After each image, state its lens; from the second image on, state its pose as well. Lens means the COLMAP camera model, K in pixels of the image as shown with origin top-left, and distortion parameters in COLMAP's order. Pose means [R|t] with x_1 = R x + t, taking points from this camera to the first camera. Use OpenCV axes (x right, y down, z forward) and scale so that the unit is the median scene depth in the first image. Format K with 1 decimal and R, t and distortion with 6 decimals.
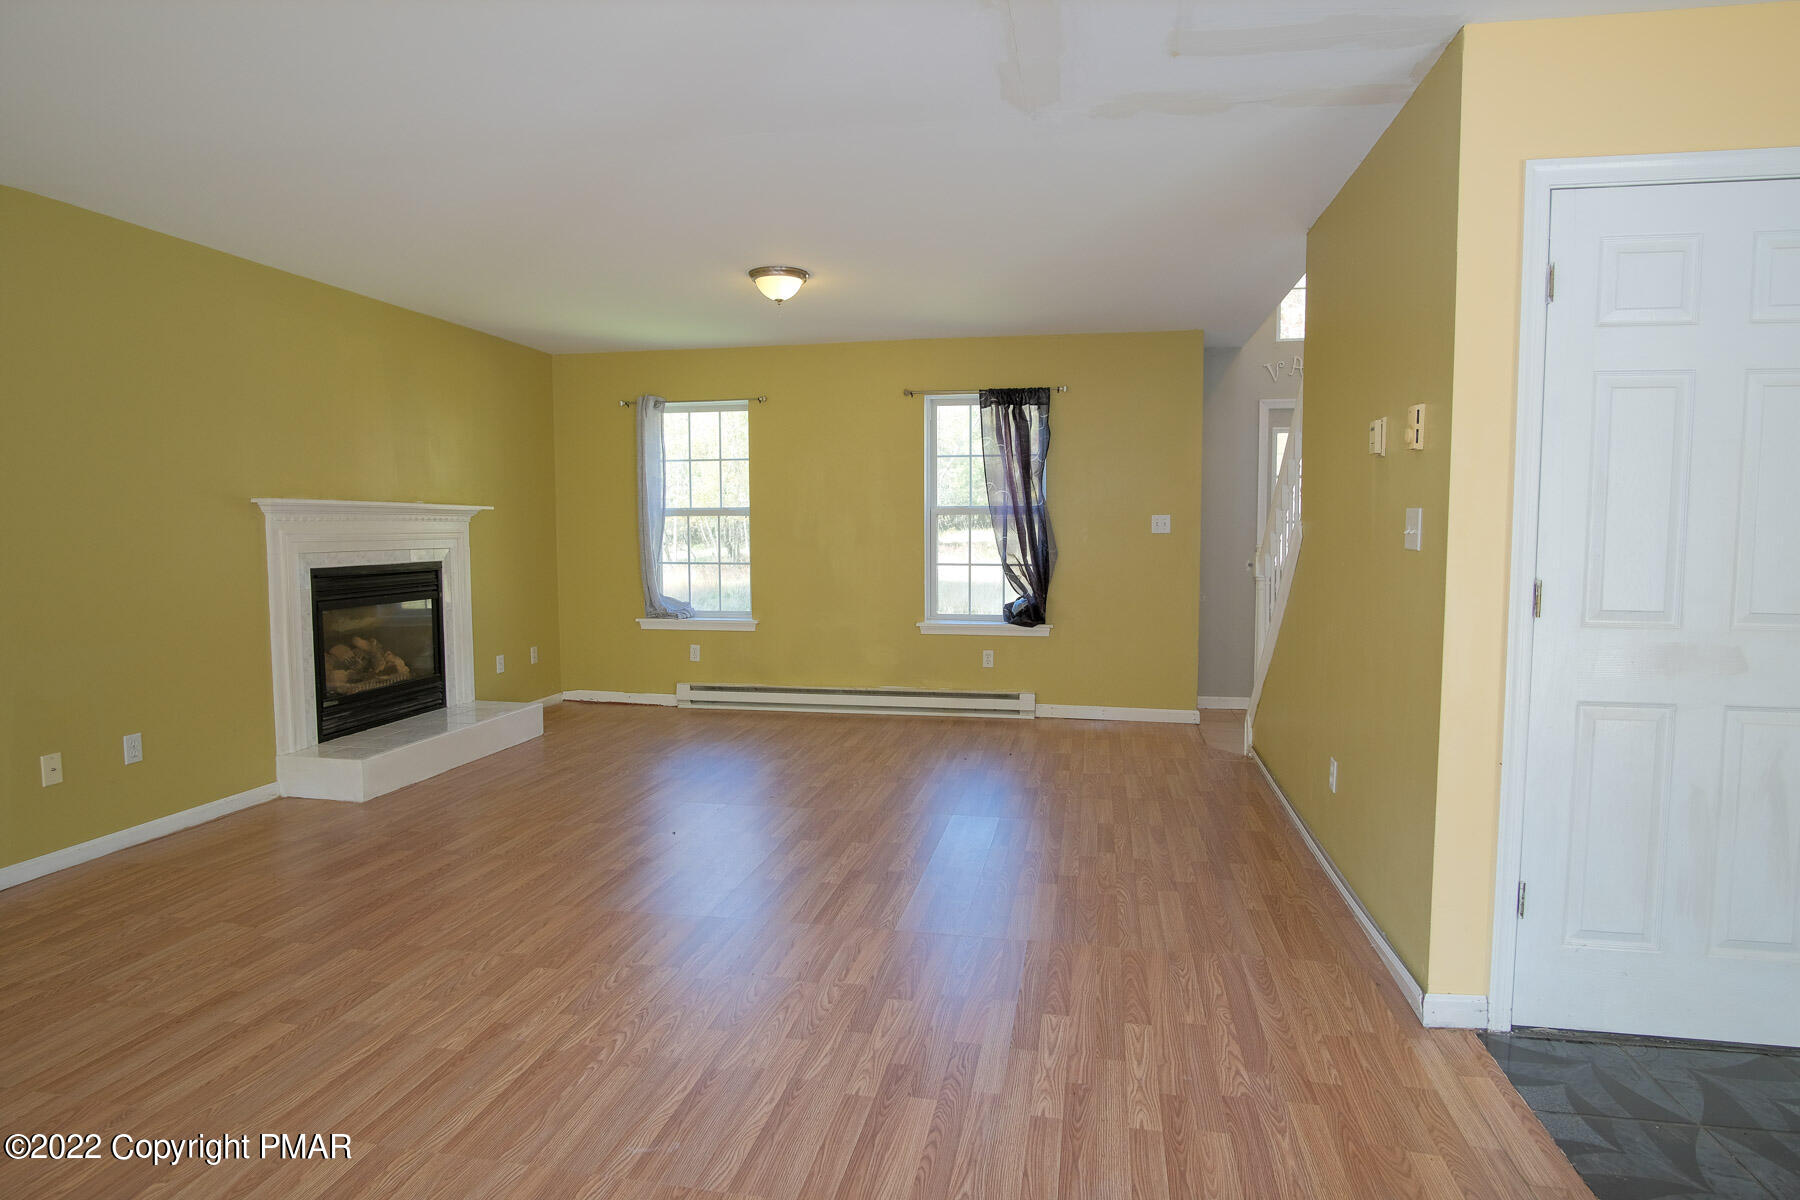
lens RADIAL K [[975.5, 0, 915.8], [0, 975.5, 590.7], [0, 0, 1]] dist [-0.026944, 0.000976]
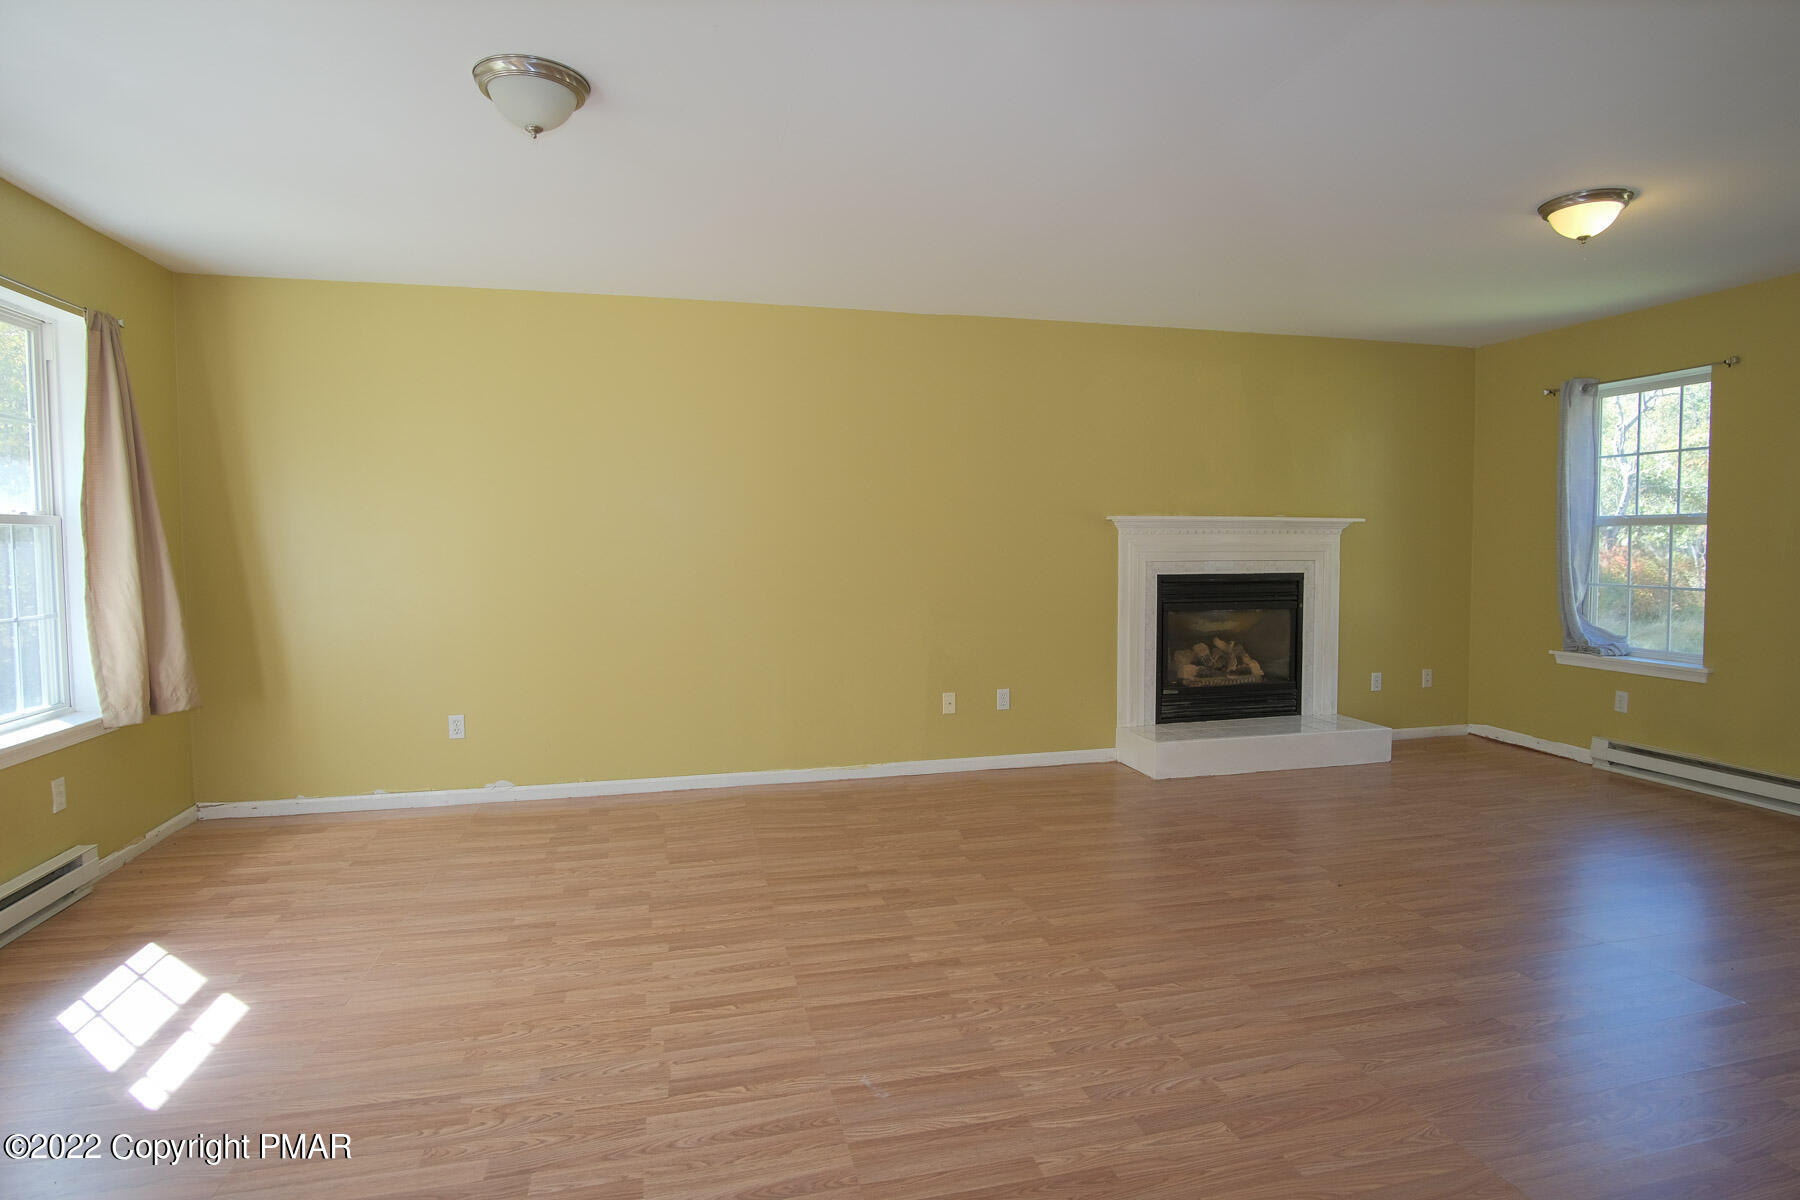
lens RADIAL K [[975.5, 0, 915.8], [0, 975.5, 590.7], [0, 0, 1]] dist [-0.026944, 0.000976]
pose [[0.427413, 0.046058, -0.902882, 0.267910], [-0.059010, 0.997993, 0.022975, -0.010928], [0.902128, 0.043459, 0.429274, 0.191418]]
